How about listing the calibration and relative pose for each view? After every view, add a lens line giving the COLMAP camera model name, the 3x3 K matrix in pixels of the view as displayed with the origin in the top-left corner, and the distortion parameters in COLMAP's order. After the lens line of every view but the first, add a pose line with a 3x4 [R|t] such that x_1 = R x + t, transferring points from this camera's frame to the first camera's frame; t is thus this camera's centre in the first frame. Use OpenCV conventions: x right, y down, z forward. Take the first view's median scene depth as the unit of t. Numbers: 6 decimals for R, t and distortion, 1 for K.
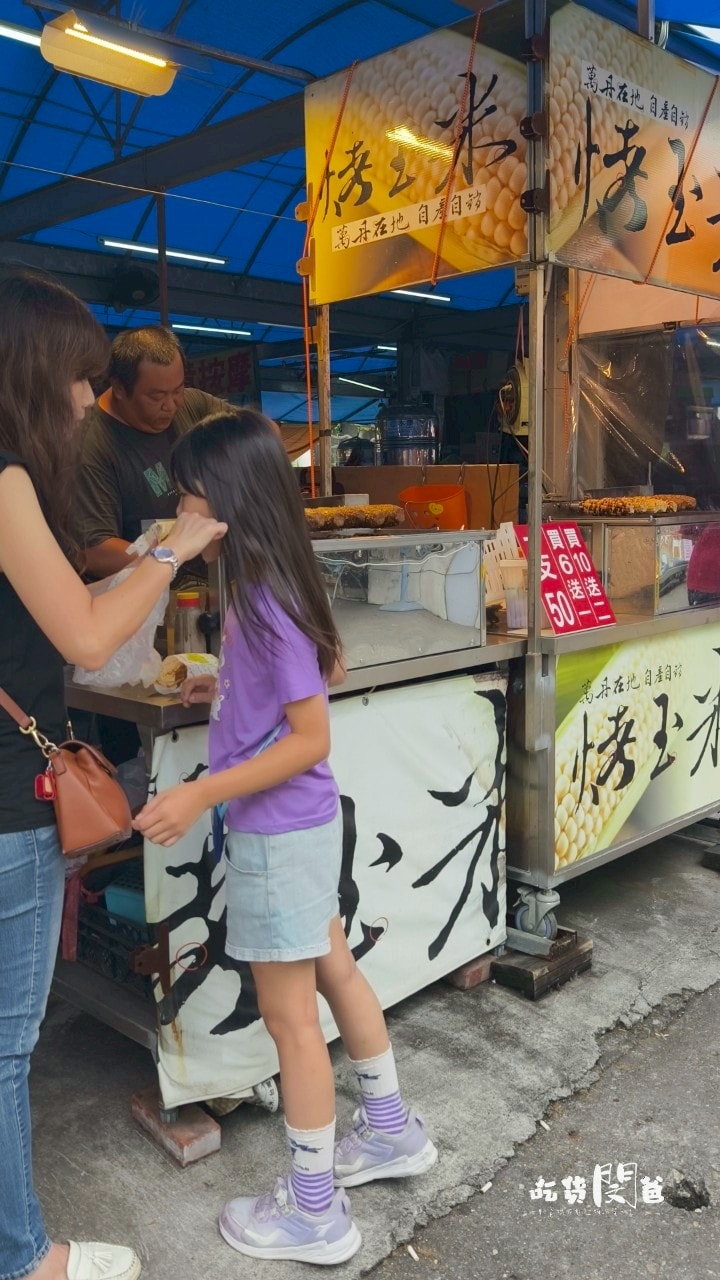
lens RADIAL K [[1100.8, 0, 359.1], [0, 1100.8, 636.2], [0, 0, 1]] dist [0.006145, -0.000735]
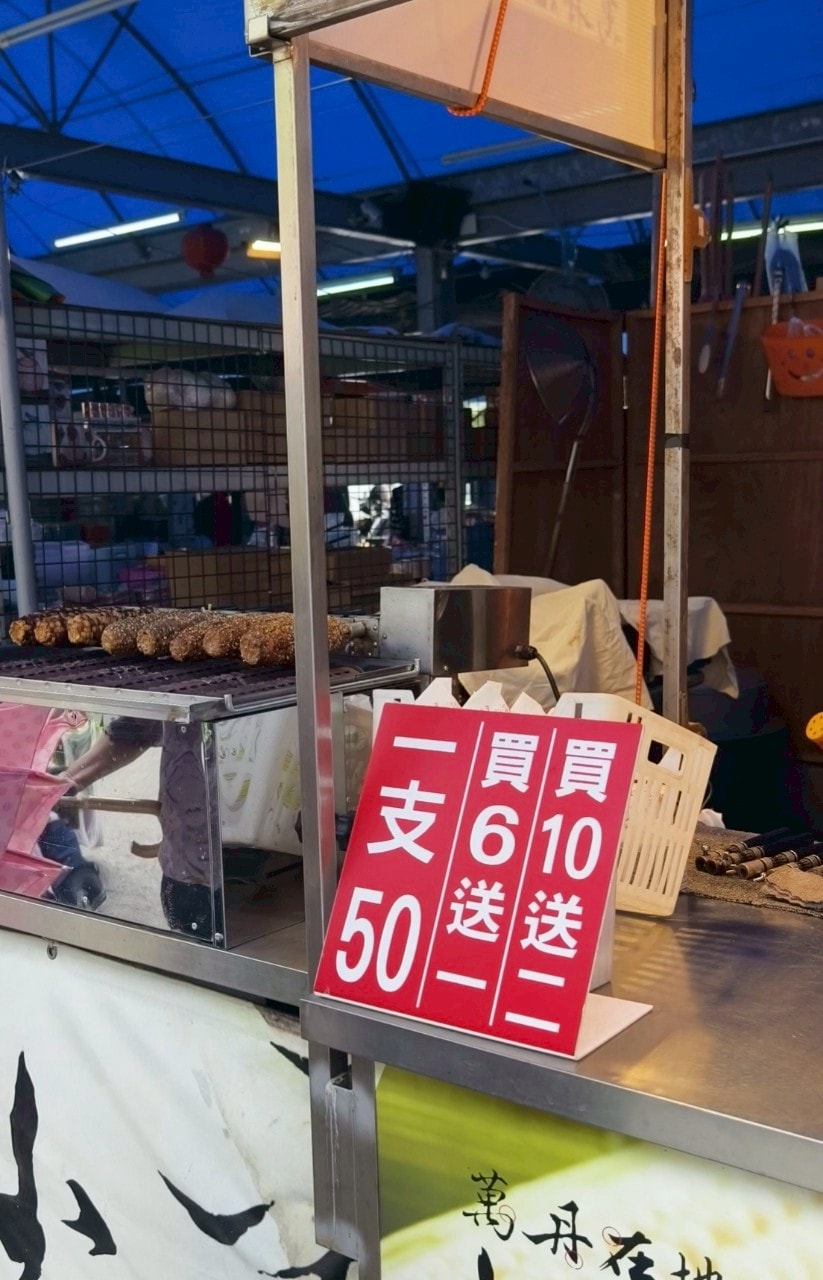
lens RADIAL K [[1415.1, 0, 411.3], [0, 1415.1, 643.0], [0, 0, 1]] dist [-0.021269, 0.000000]
pose [[0.121039, 0.134729, -0.983462, 0.632844], [-0.105753, 0.986858, 0.122179, -0.181543], [0.986998, 0.089216, 0.133696, 0.908975]]
